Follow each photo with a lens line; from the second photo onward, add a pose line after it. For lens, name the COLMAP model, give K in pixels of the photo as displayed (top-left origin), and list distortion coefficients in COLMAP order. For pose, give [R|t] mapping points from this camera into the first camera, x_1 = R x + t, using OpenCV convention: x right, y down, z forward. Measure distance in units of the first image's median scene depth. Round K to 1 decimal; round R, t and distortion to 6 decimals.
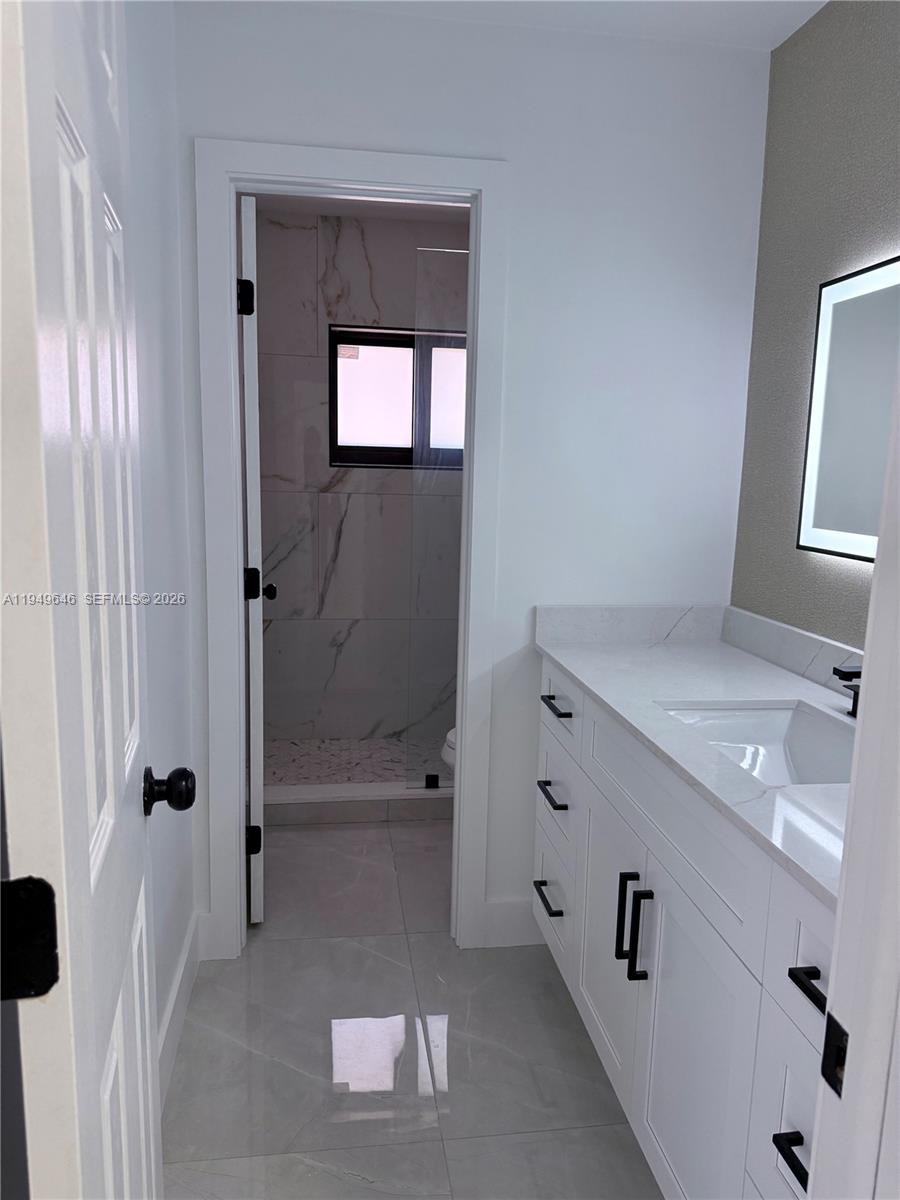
lens RADIAL K [[848.6, 0, 451.7], [0, 848.6, 605.3], [0, 0, 1]] dist [0.082581, -0.119657]
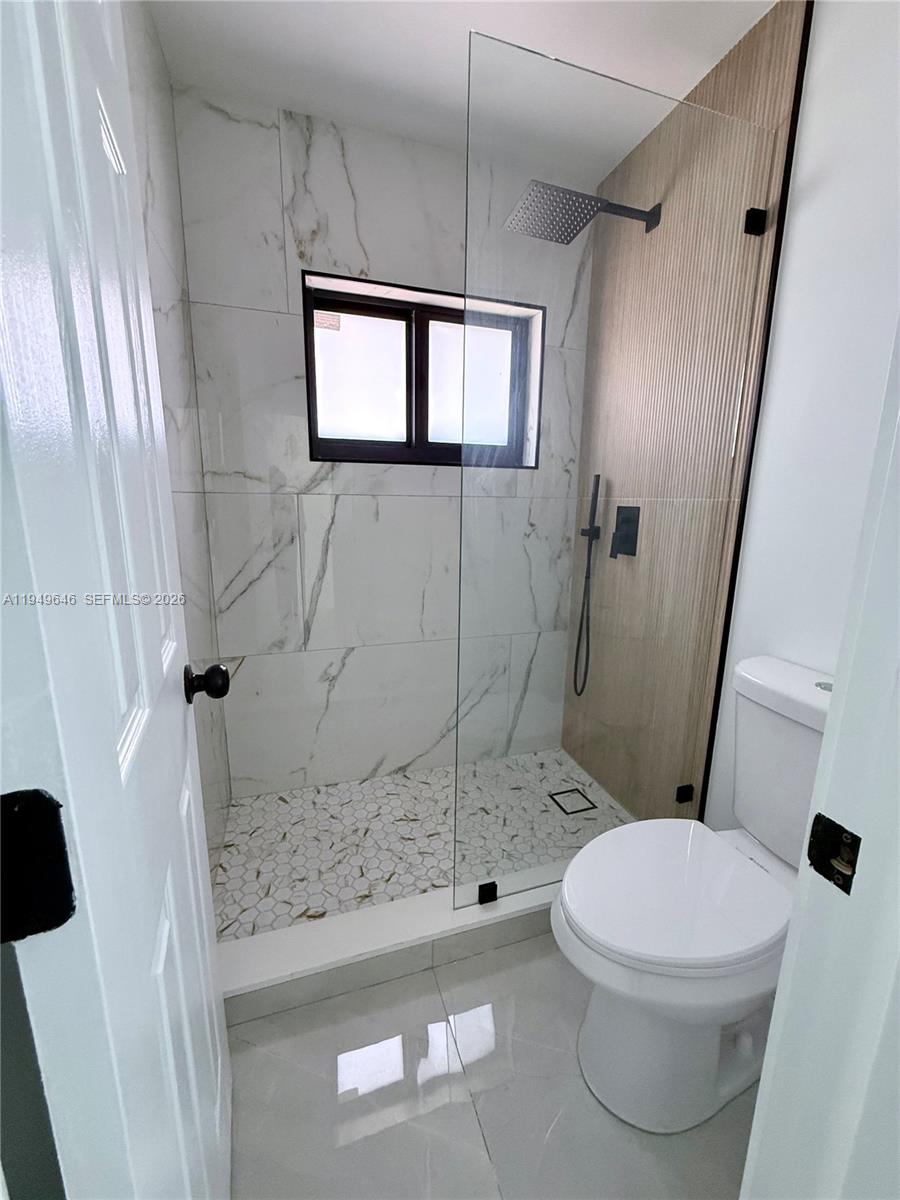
lens RADIAL K [[480.3, 0, 455.8], [0, 480.3, 595.8], [0, 0, 1]] dist [-0.005113, 0.002097]
pose [[0.984009, -0.046259, 0.172010, -0.096336], [0.039355, 0.998285, 0.043334, -0.054123], [-0.173719, -0.035872, 0.984142, 0.553866]]
